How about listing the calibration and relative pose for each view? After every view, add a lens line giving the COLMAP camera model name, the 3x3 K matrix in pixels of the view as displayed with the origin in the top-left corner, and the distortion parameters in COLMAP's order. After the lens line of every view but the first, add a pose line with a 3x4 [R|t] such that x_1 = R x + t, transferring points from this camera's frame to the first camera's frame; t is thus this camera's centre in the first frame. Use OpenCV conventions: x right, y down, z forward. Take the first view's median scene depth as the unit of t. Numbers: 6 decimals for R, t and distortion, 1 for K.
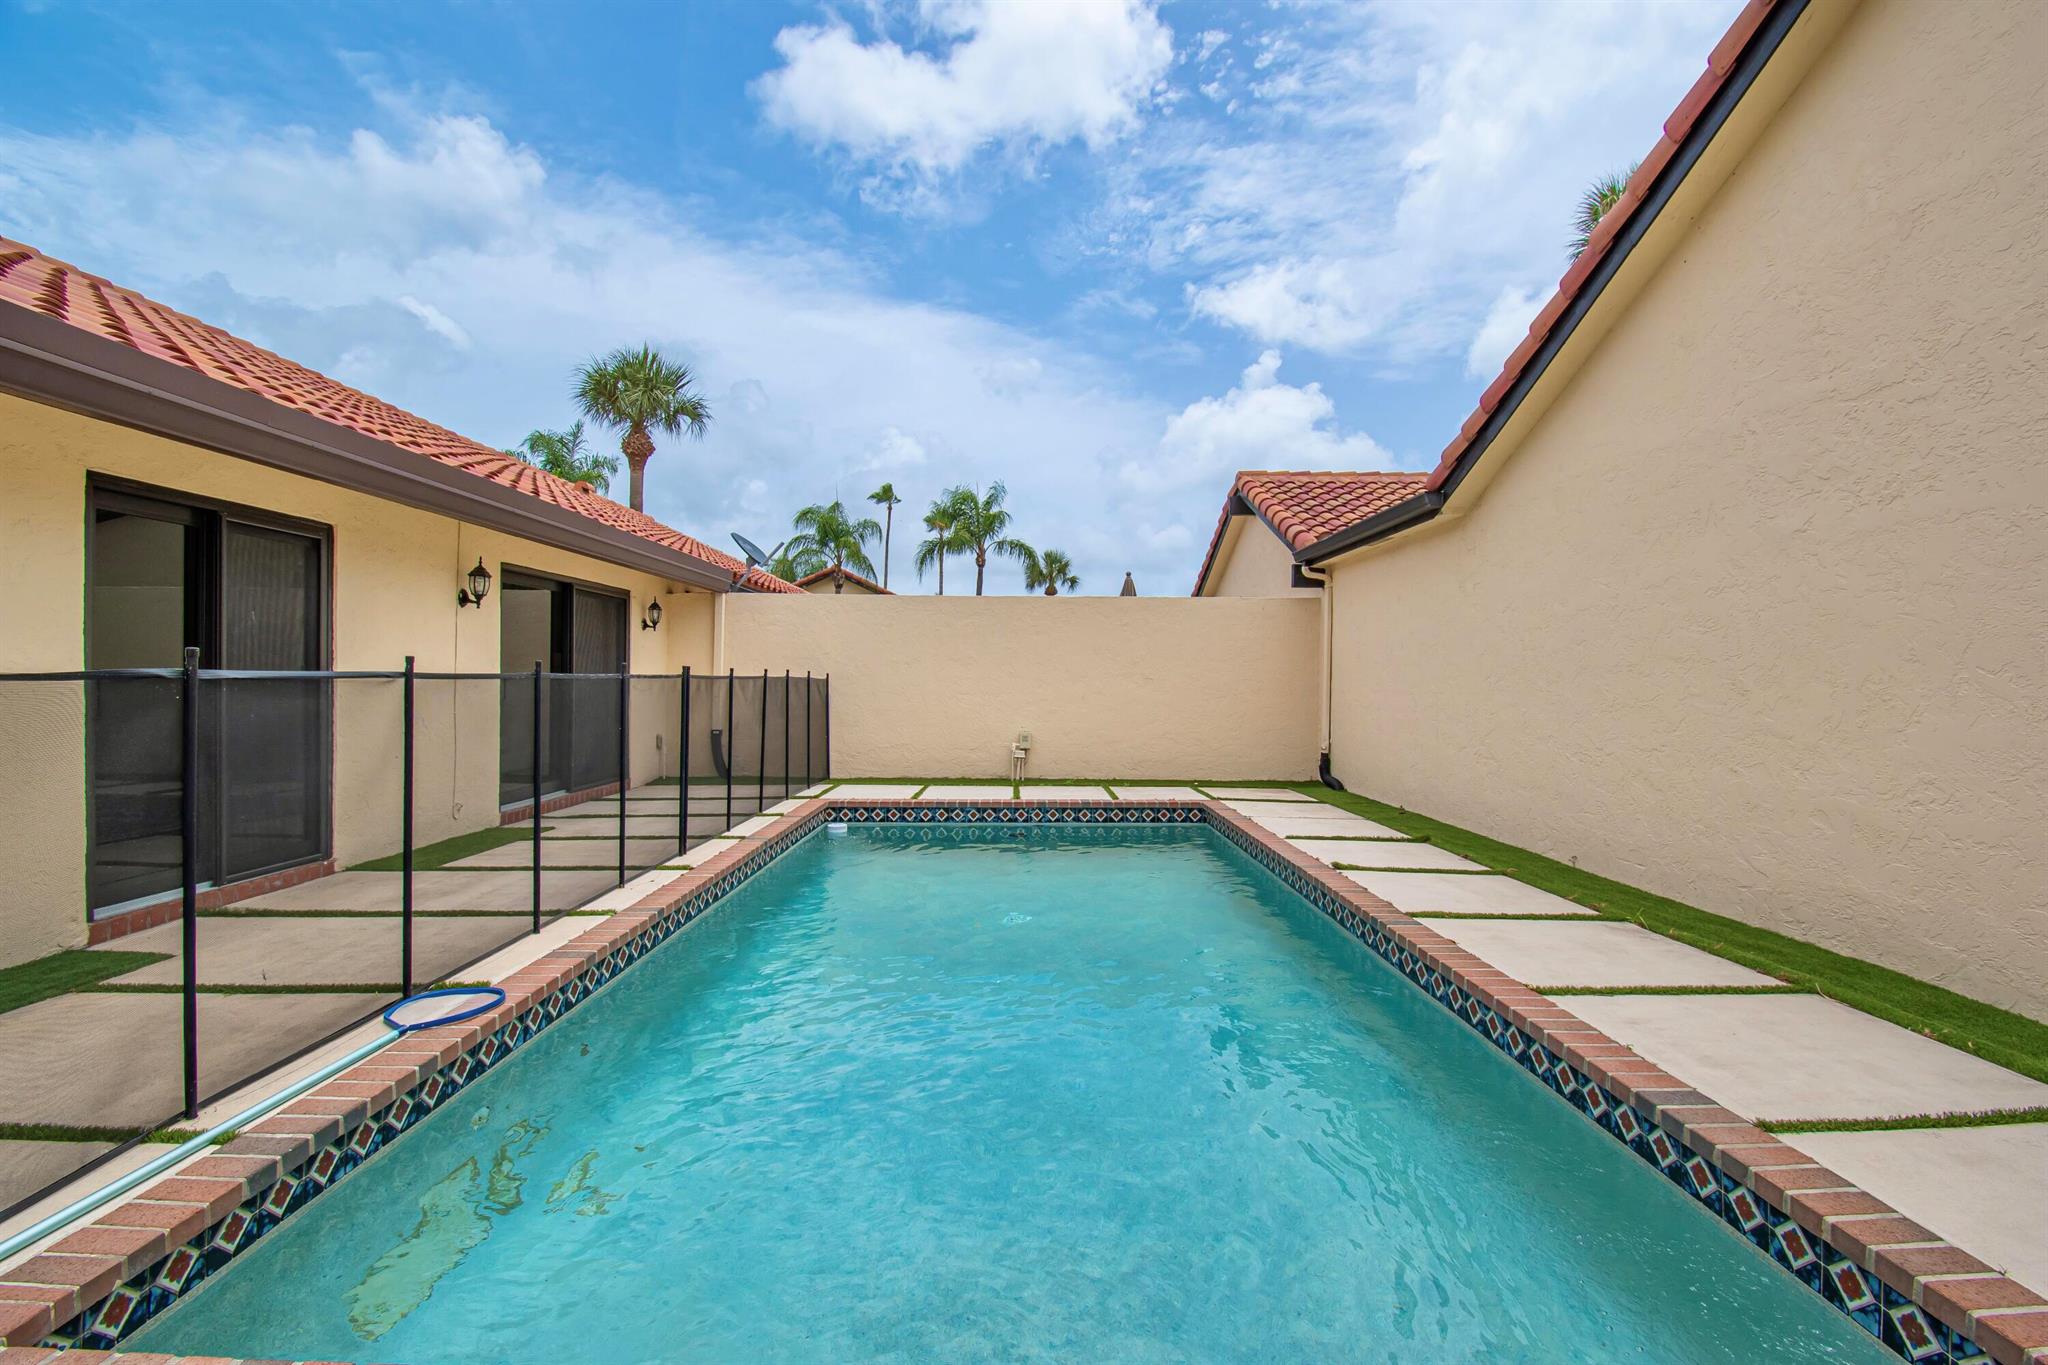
lens RADIAL K [[884.9, 0, 1024.0], [0, 884.9, 682.5], [0, 0, 1]] dist [0.022679, -0.026203]
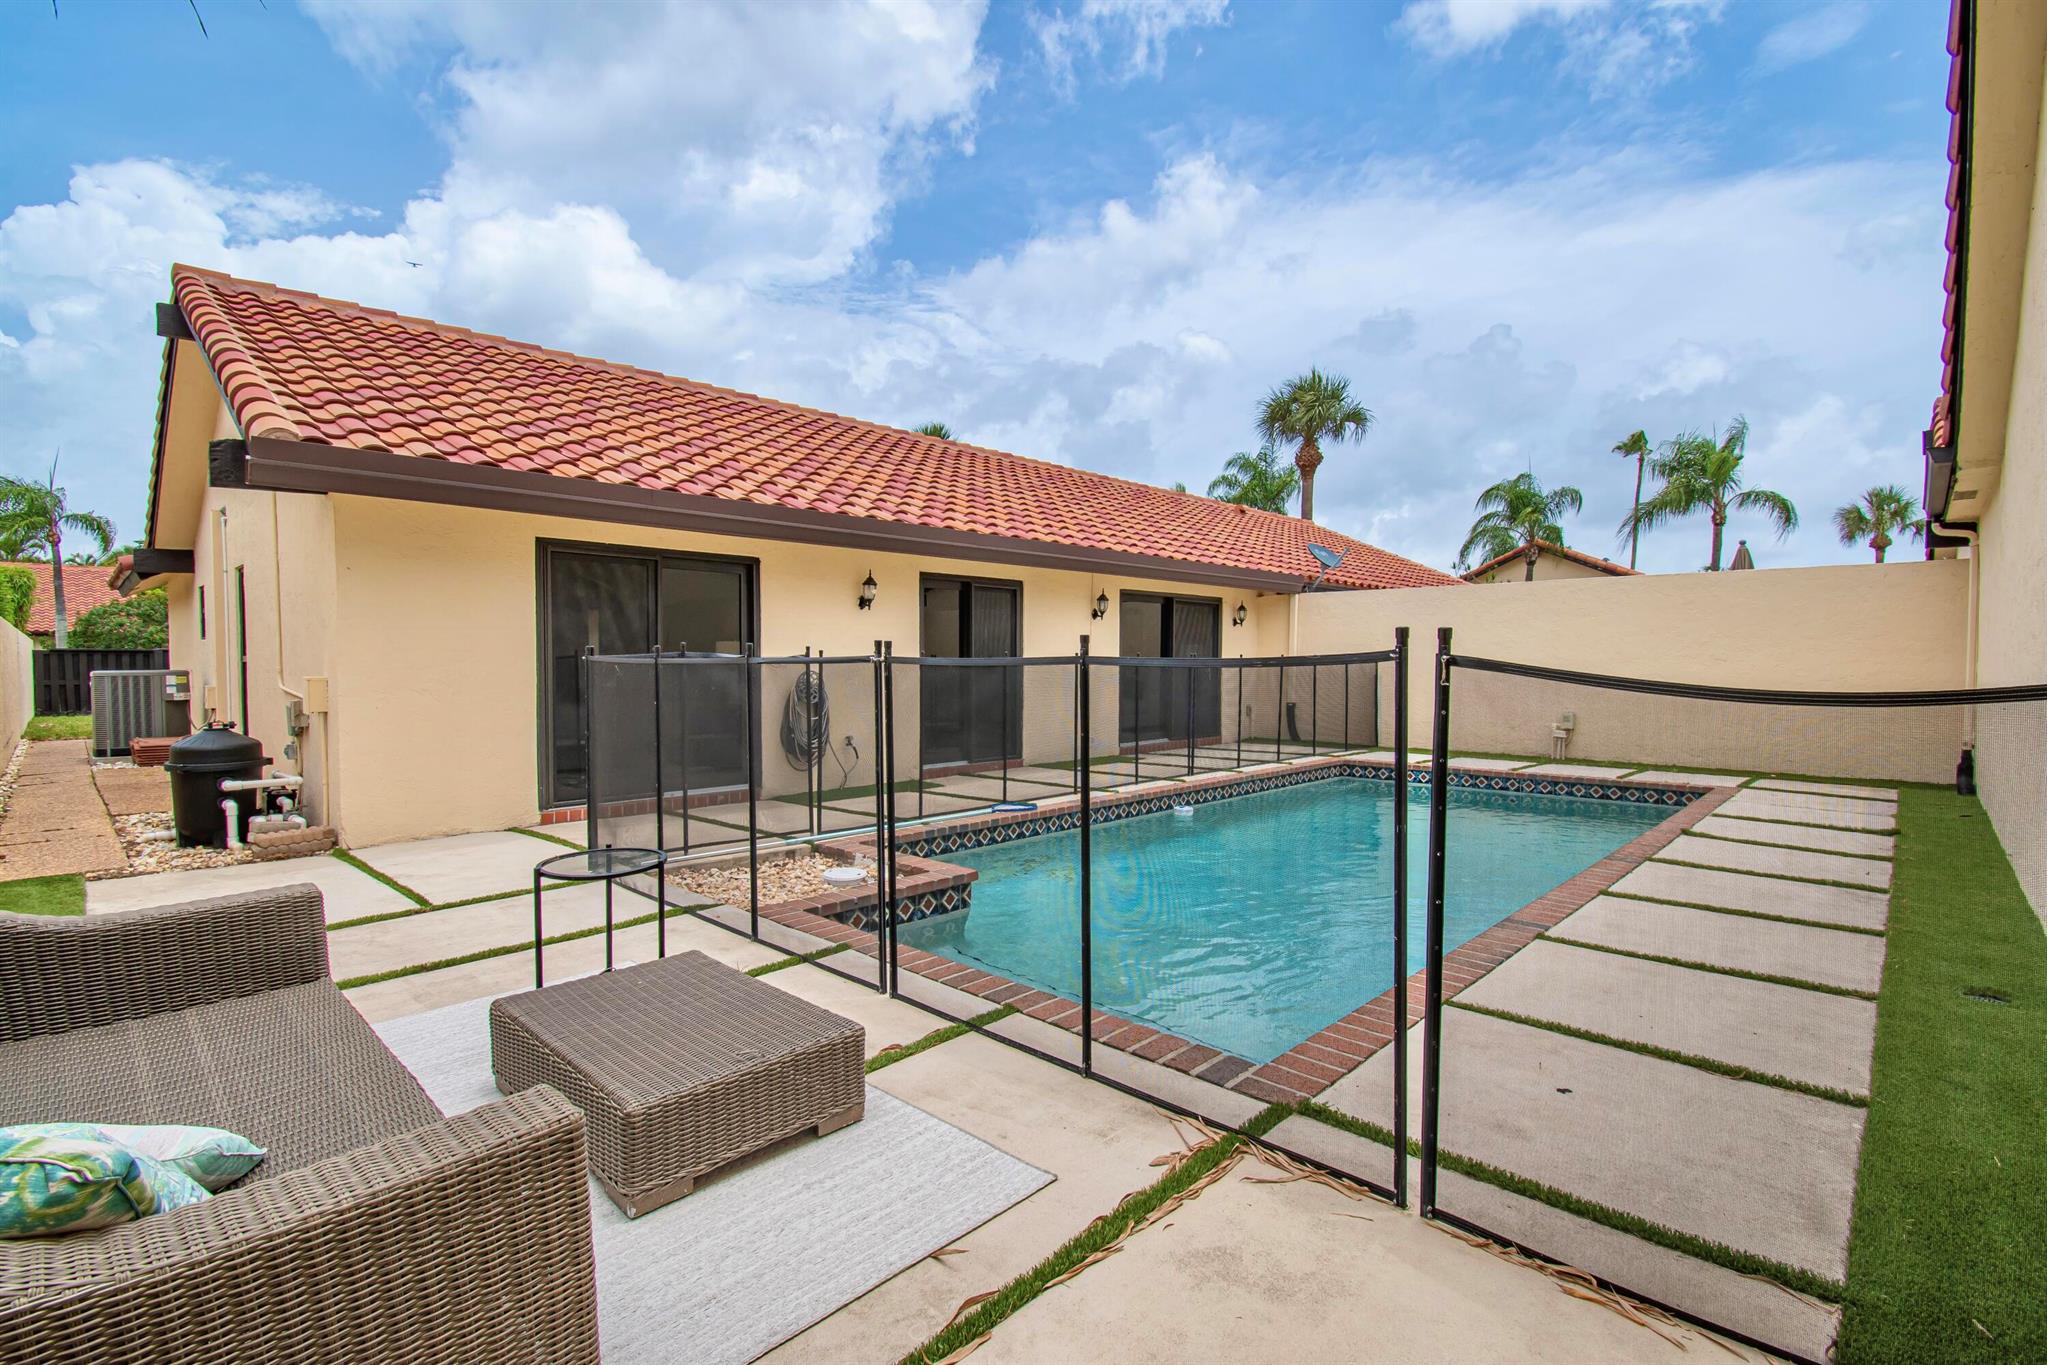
lens RADIAL K [[903.4, 0, 1035.4], [0, 903.4, 685.0], [0, 0, 1]] dist [0.022810, -0.028207]
pose [[0.716122, 0.011822, -0.697875, 0.291685], [0.001881, 0.999820, 0.018867, 0.003121], [0.697972, -0.014823, 0.715971, -0.176314]]
